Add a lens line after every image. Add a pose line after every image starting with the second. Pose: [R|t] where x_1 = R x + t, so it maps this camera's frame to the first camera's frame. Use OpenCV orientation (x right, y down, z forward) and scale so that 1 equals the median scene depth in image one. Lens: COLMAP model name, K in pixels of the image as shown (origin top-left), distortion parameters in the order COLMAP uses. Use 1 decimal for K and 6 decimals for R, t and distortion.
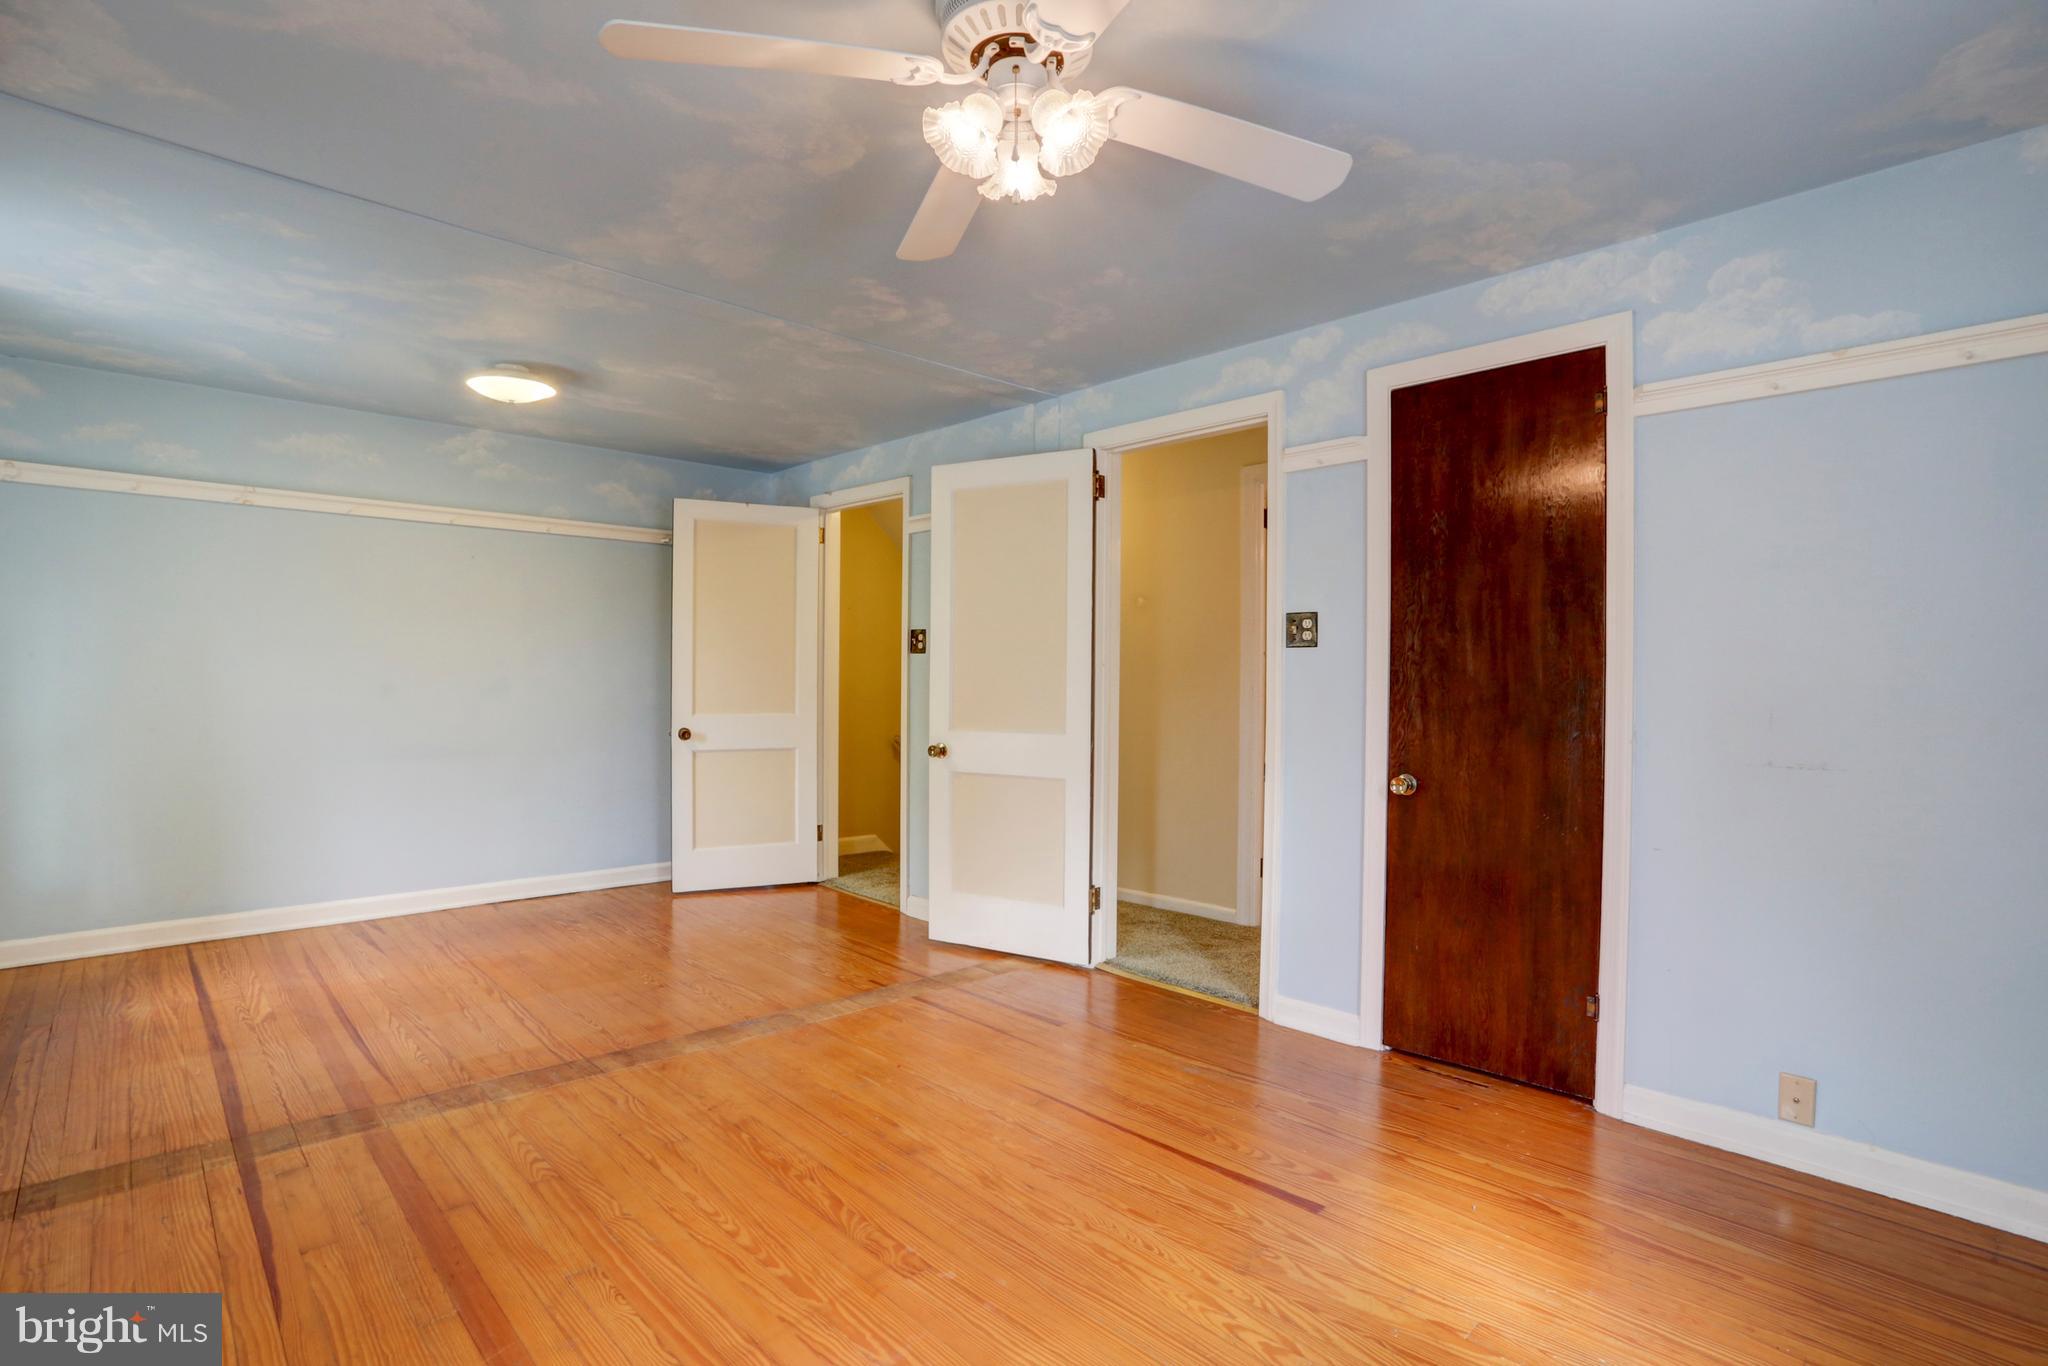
lens RADIAL K [[1000.4, 0, 1026.2], [0, 1000.4, 677.4], [0, 0, 1]] dist [-0.066470, 0.027349]
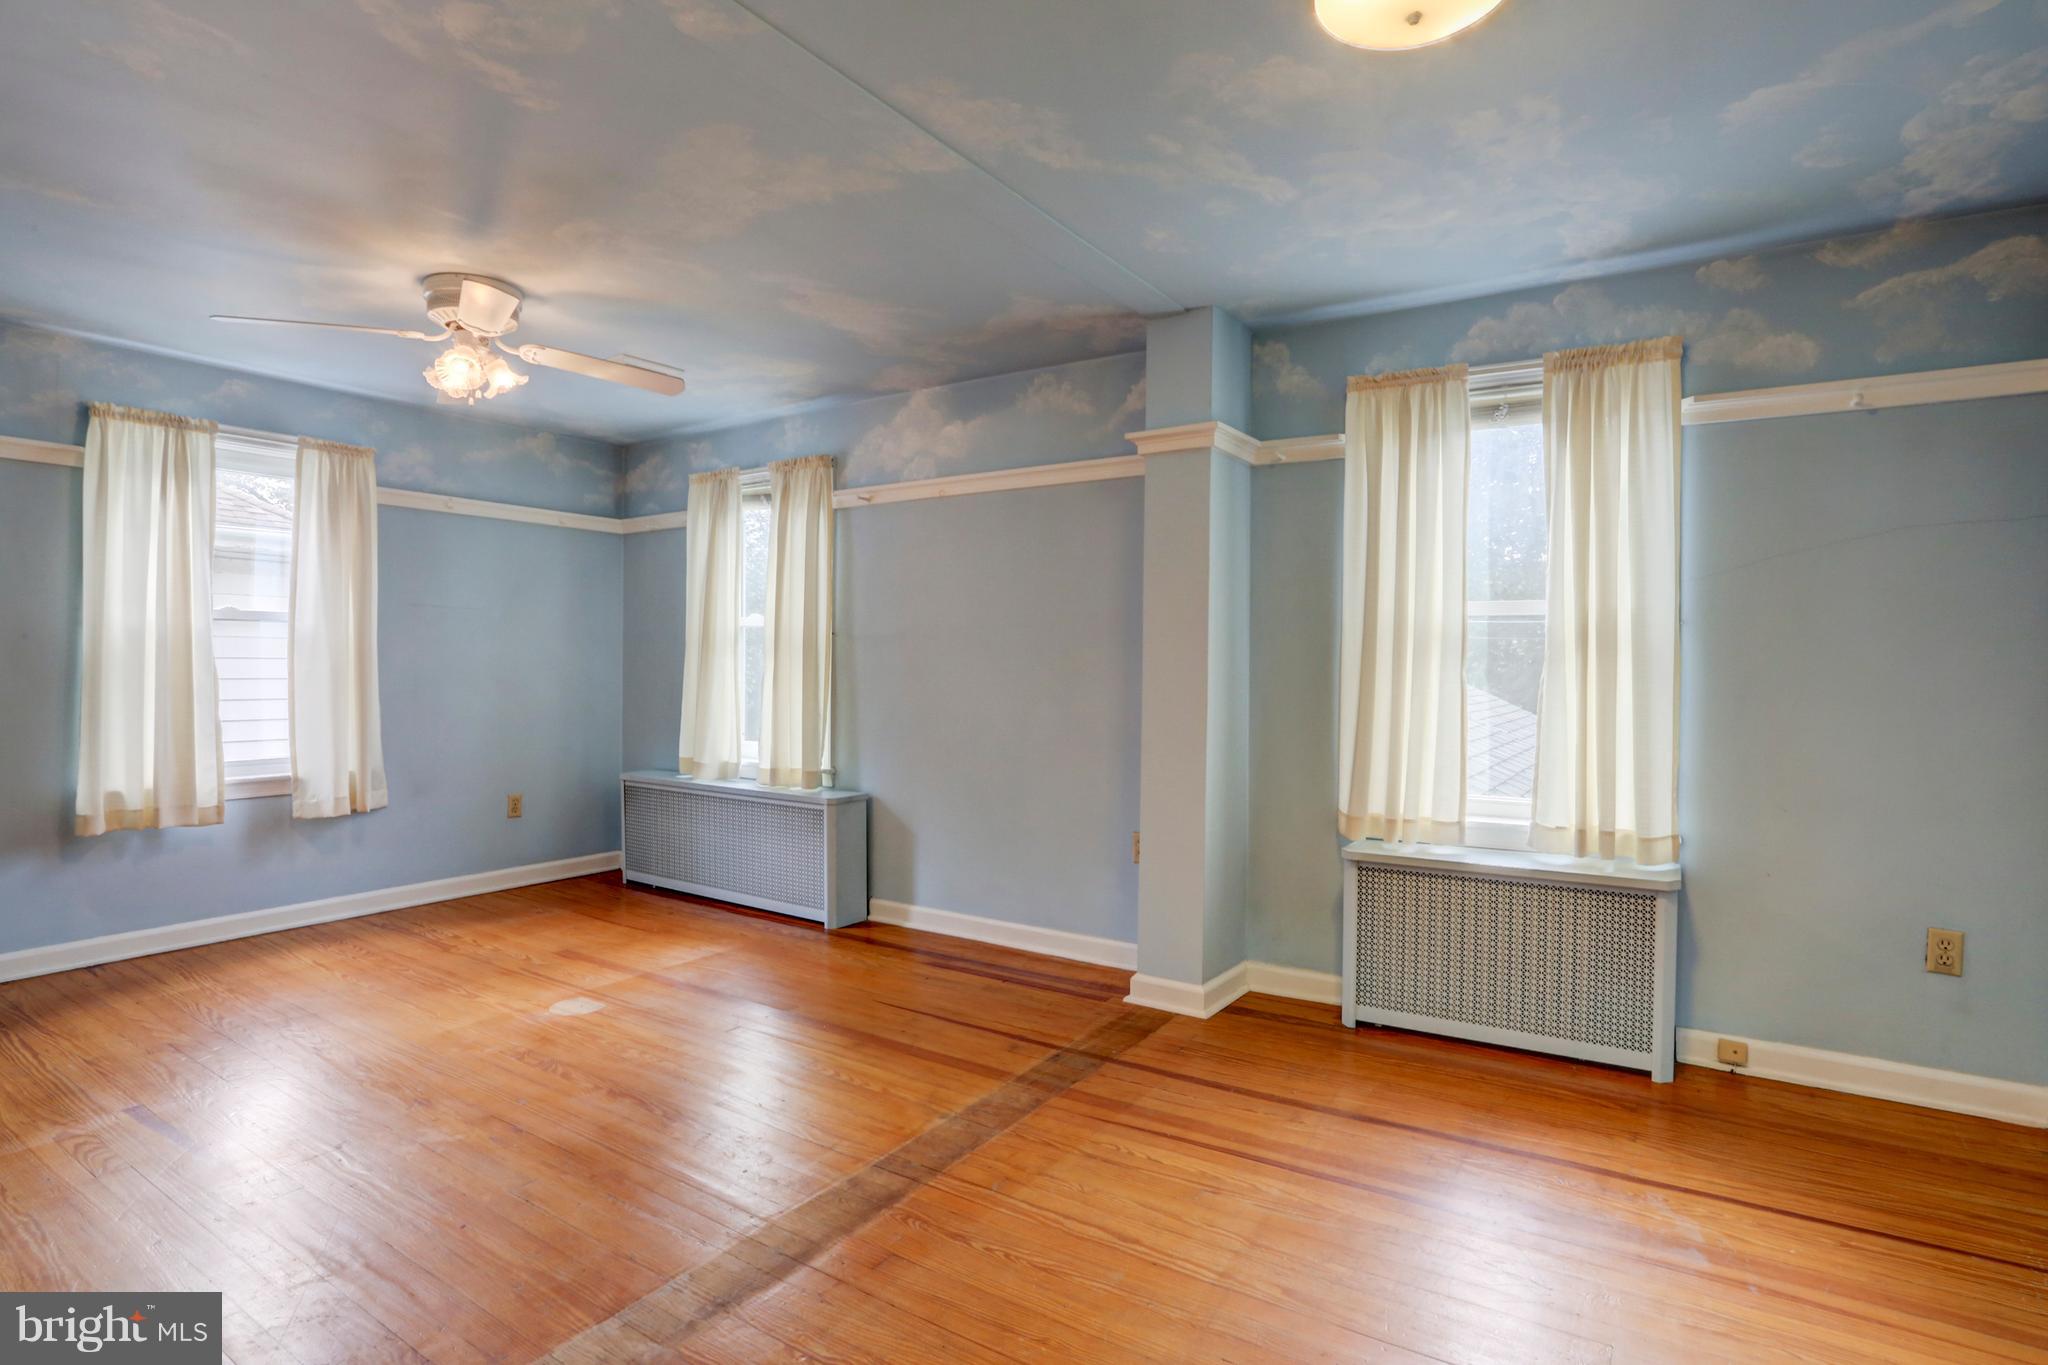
lens RADIAL K [[1000.4, 0, 1020.6], [0, 1000.4, 664.9], [0, 0, 1]] dist [-0.066470, 0.027349]
pose [[-0.972503, -0.013856, -0.232477, -0.411518], [-0.014860, 0.999886, 0.002566, -0.008754], [0.232415, 0.005950, -0.972598, 2.094852]]
